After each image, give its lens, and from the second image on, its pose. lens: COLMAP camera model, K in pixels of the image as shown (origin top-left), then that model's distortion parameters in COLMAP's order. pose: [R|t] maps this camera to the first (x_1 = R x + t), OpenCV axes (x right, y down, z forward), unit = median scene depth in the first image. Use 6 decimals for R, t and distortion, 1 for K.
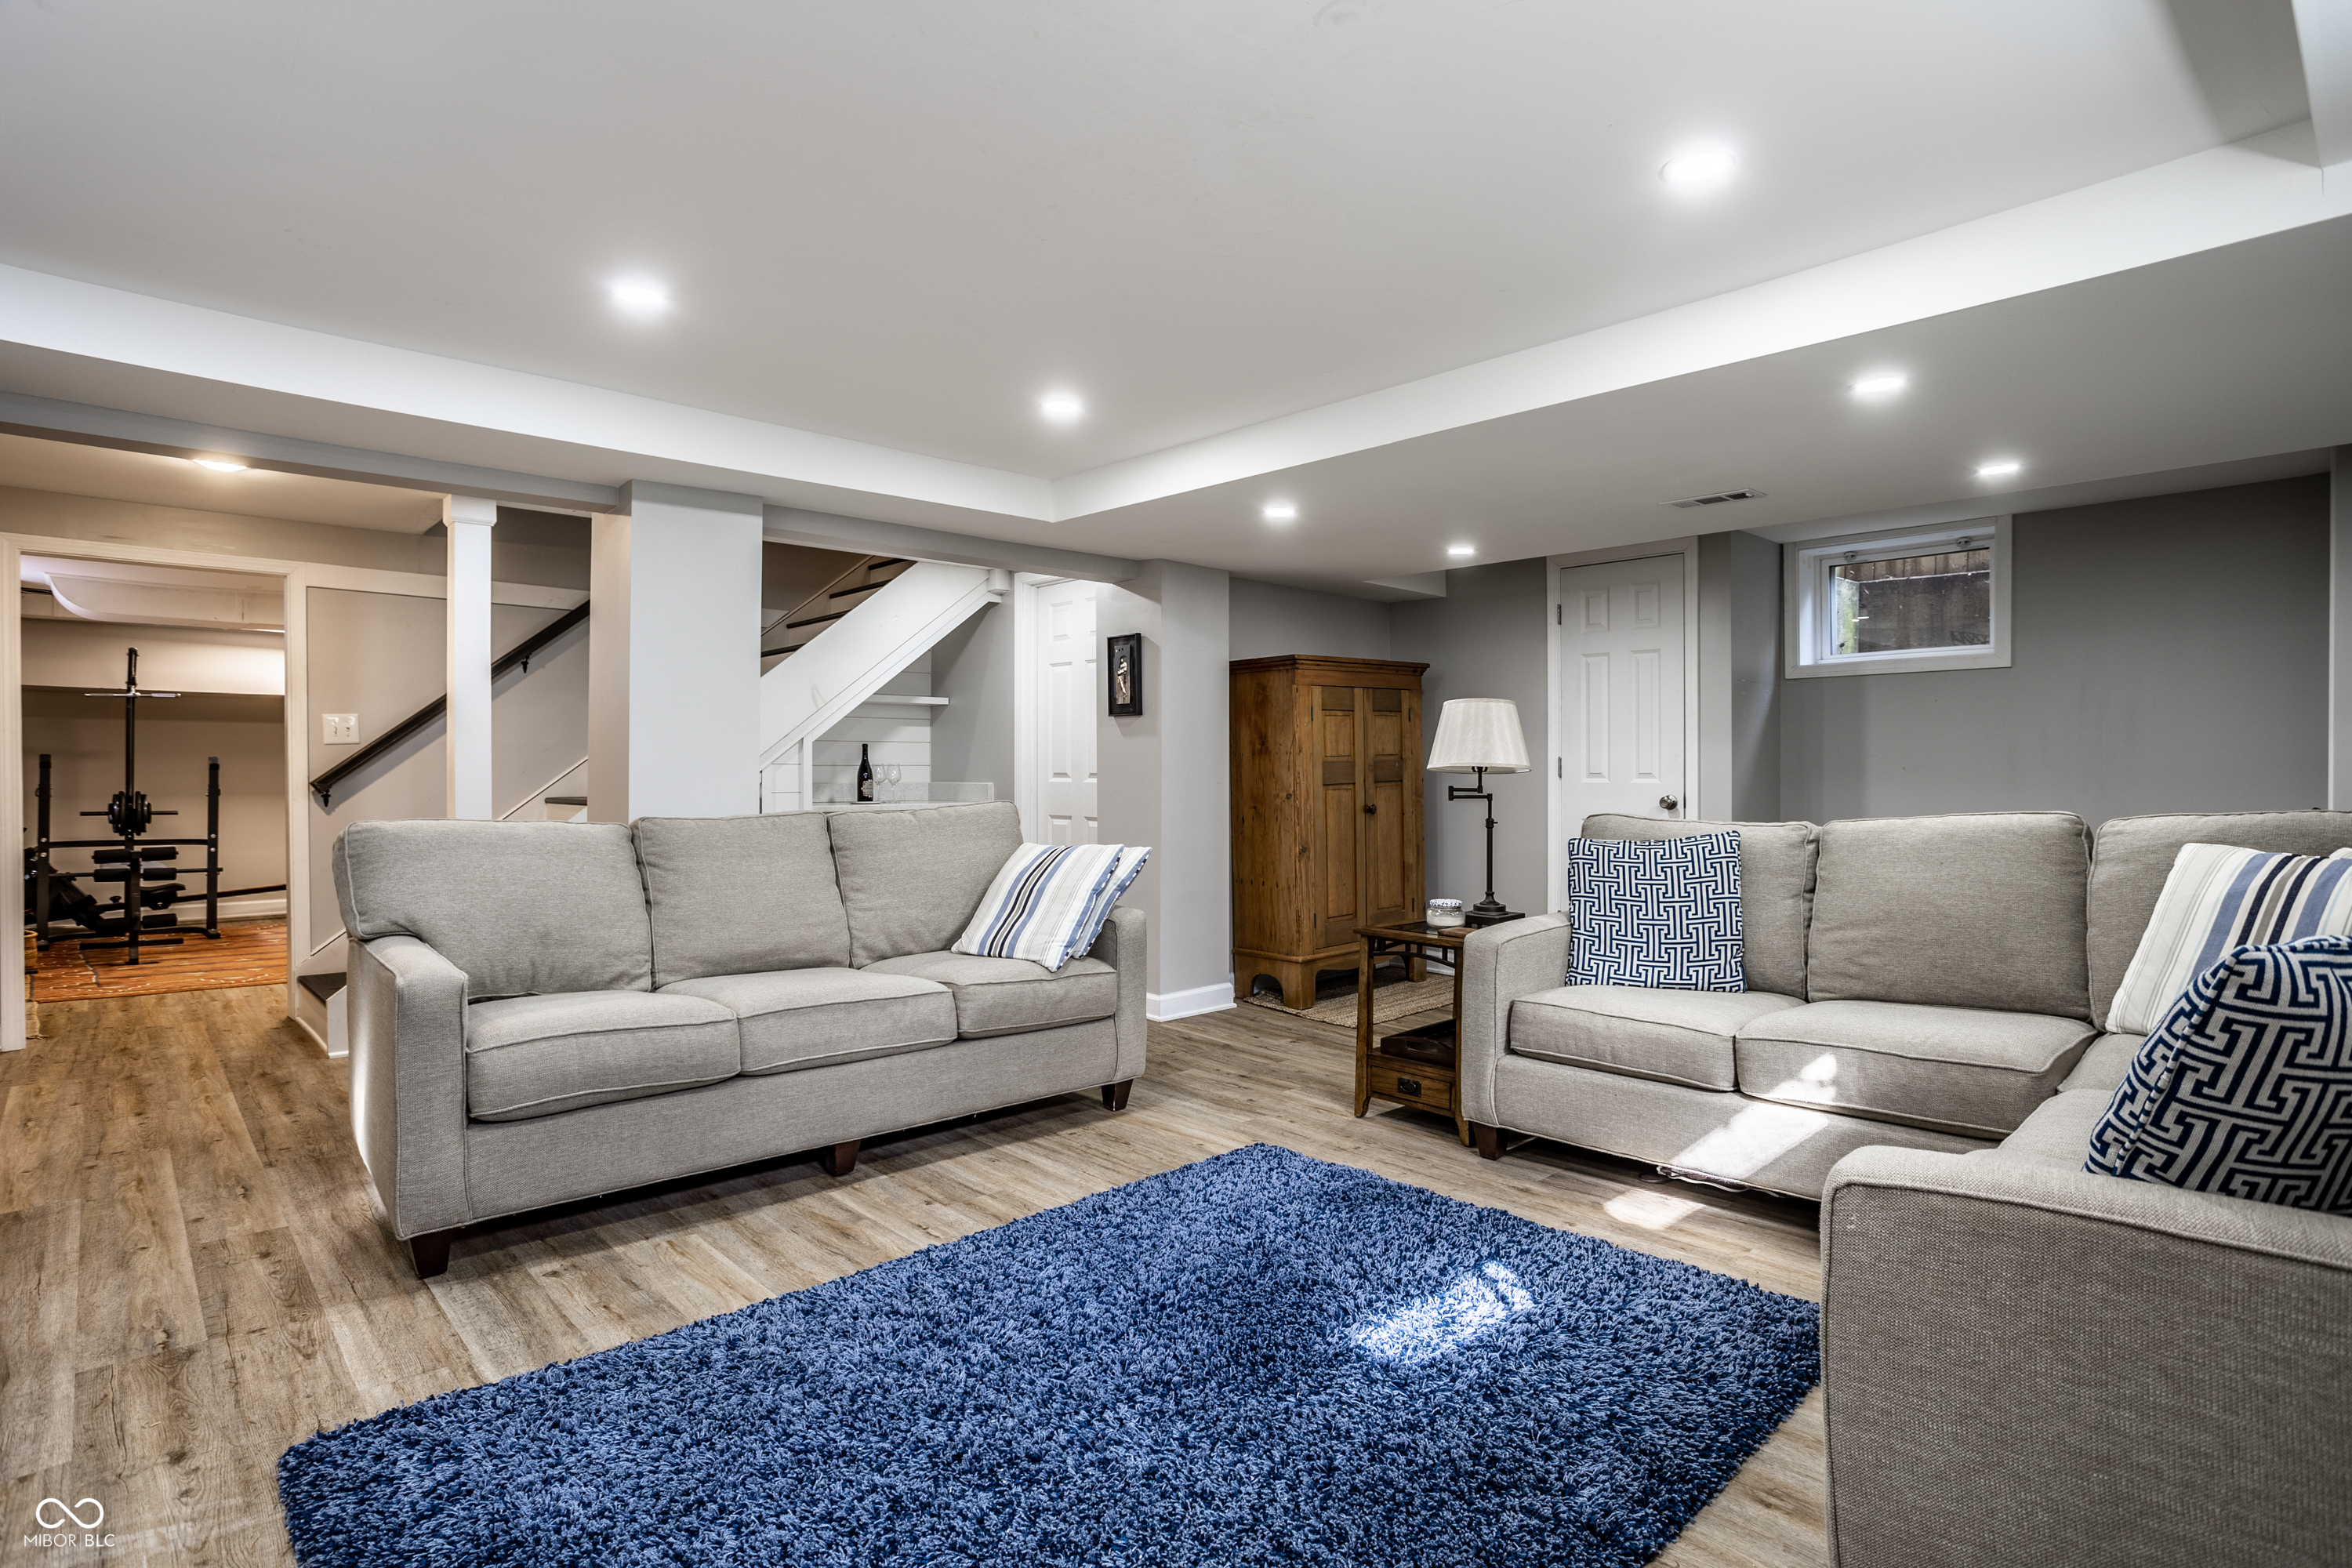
lens RADIAL K [[1202.4, 0, 1176.0], [0, 1202.4, 784.0], [0, 0, 1]] dist [0.000707, 0.000104]
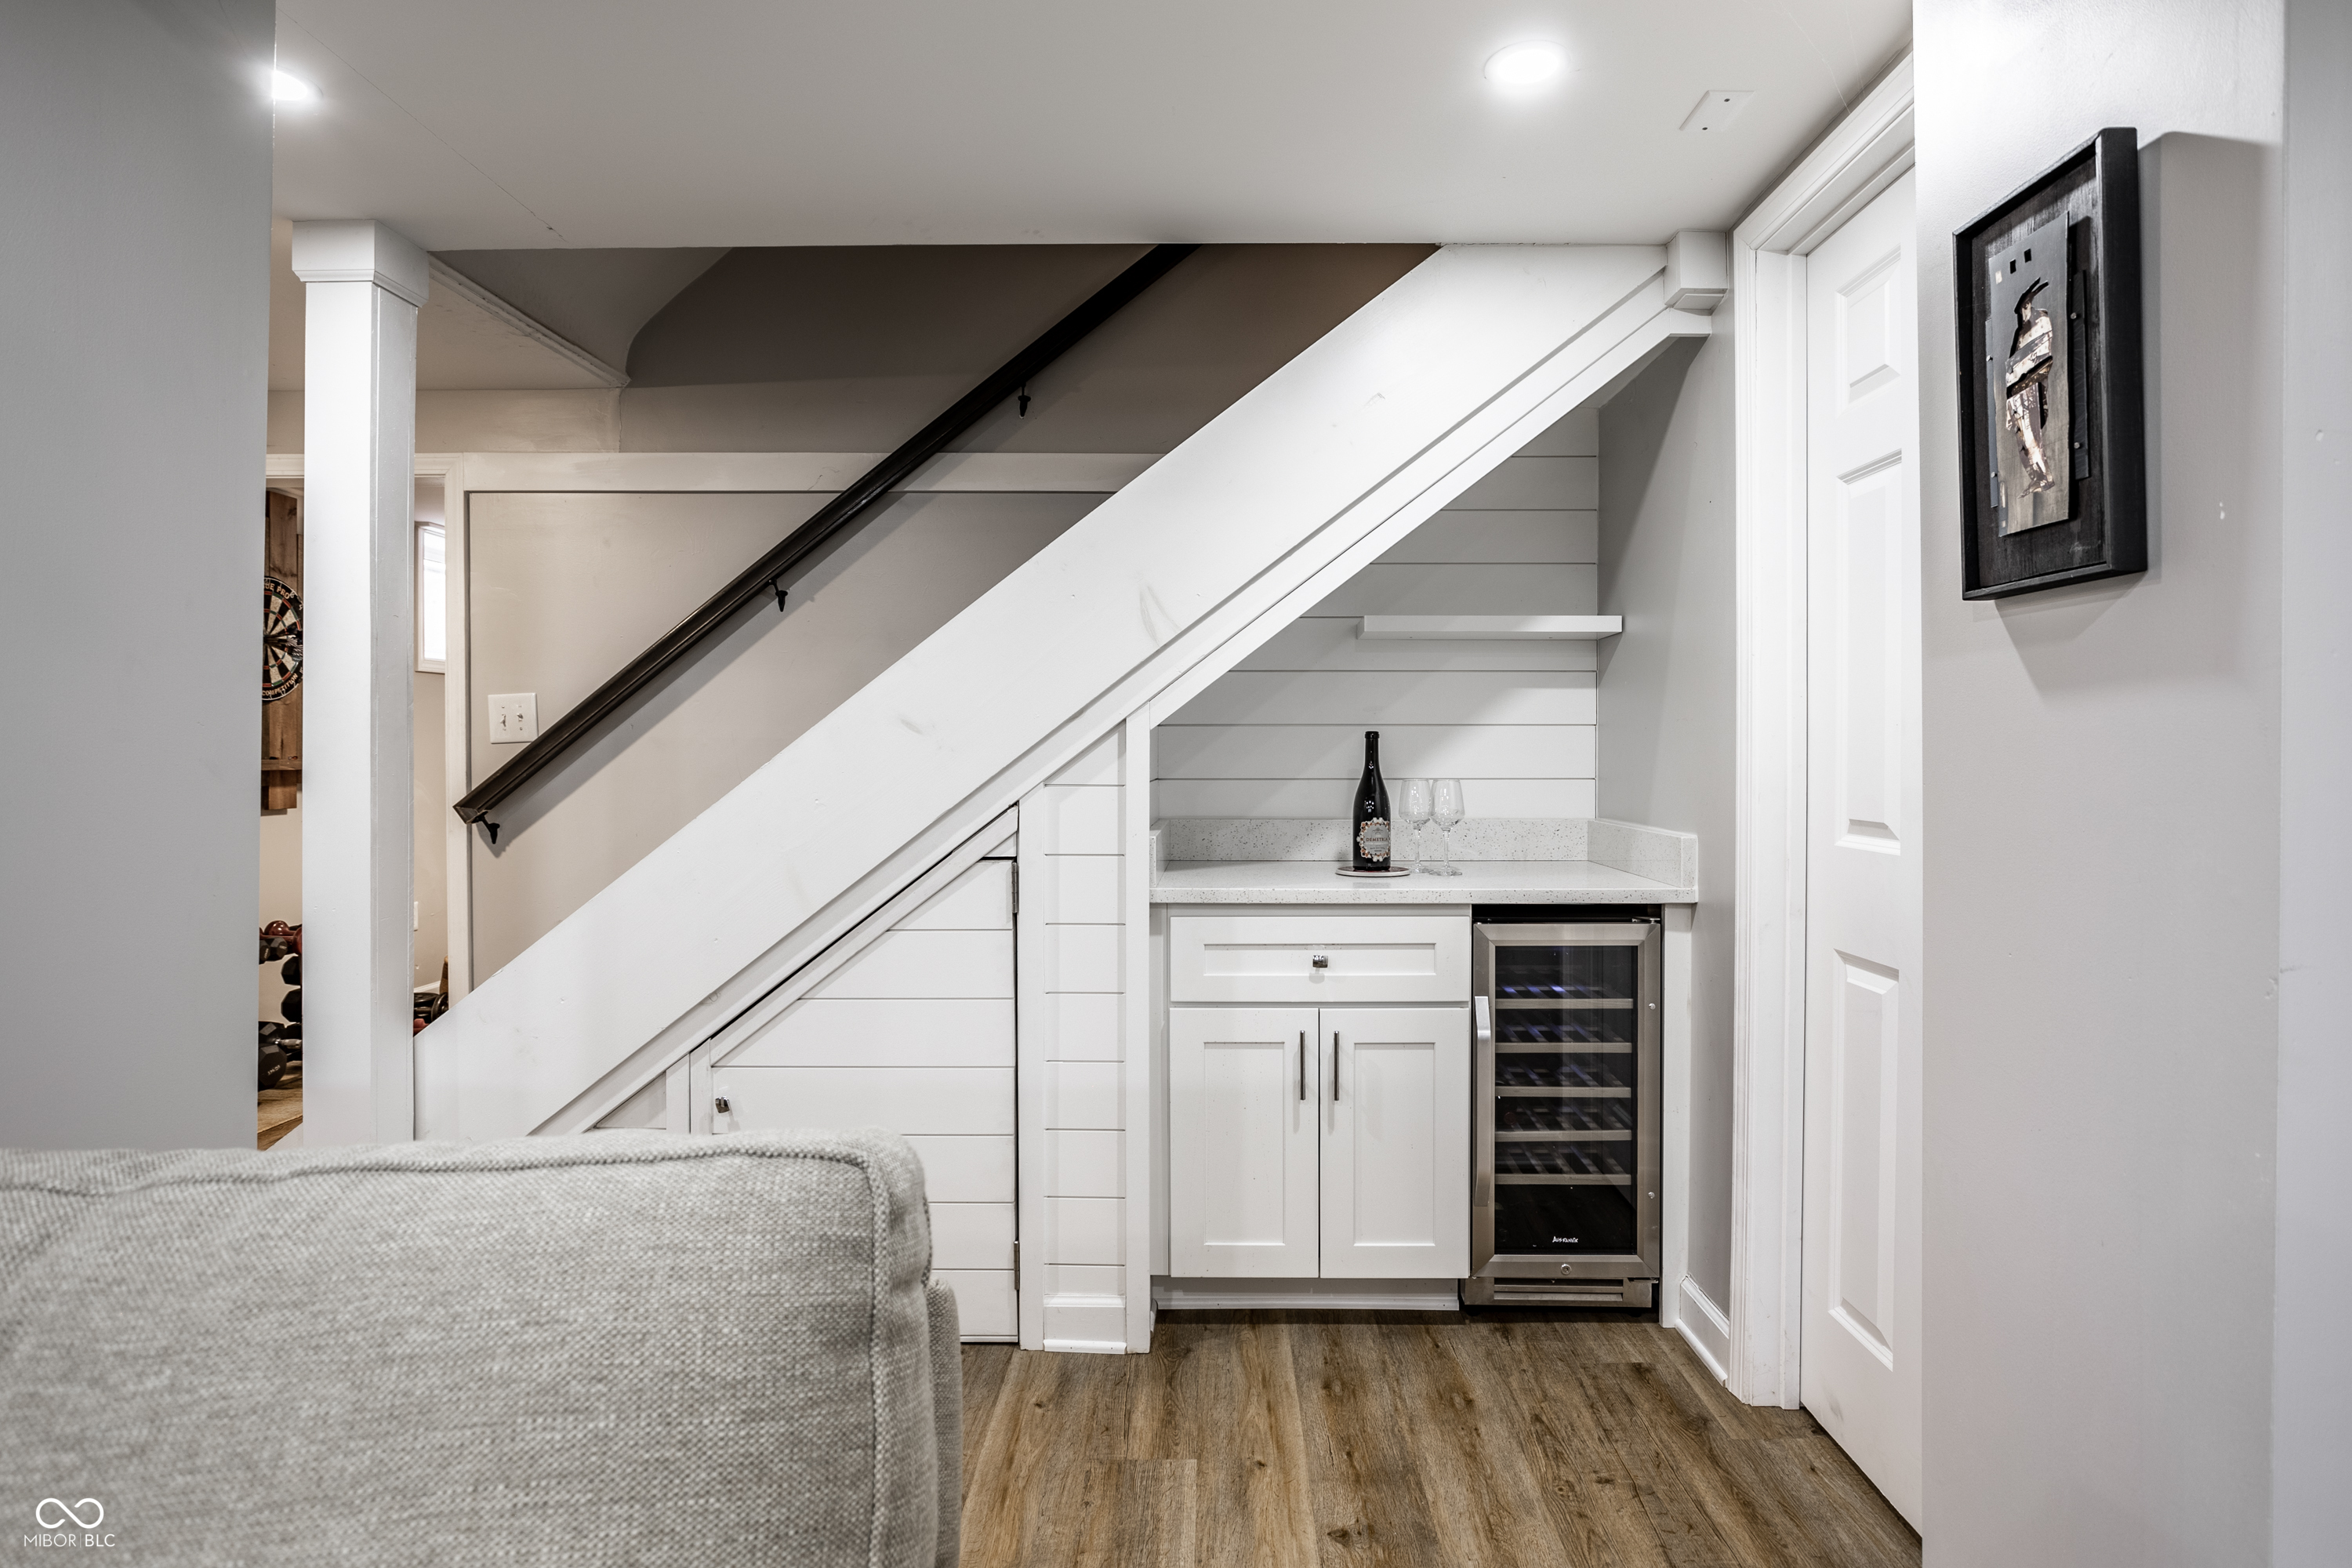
lens RADIAL K [[1280.0, 0, 1182.6], [0, 1280.0, 751.6], [0, 0, 1]] dist [-0.044908, 0.000590]
pose [[0.735050, 0.002119, -0.678009, -0.006147], [-0.009419, 0.999931, -0.007086, -0.022687], [0.677947, 0.011595, 0.735019, 0.632700]]
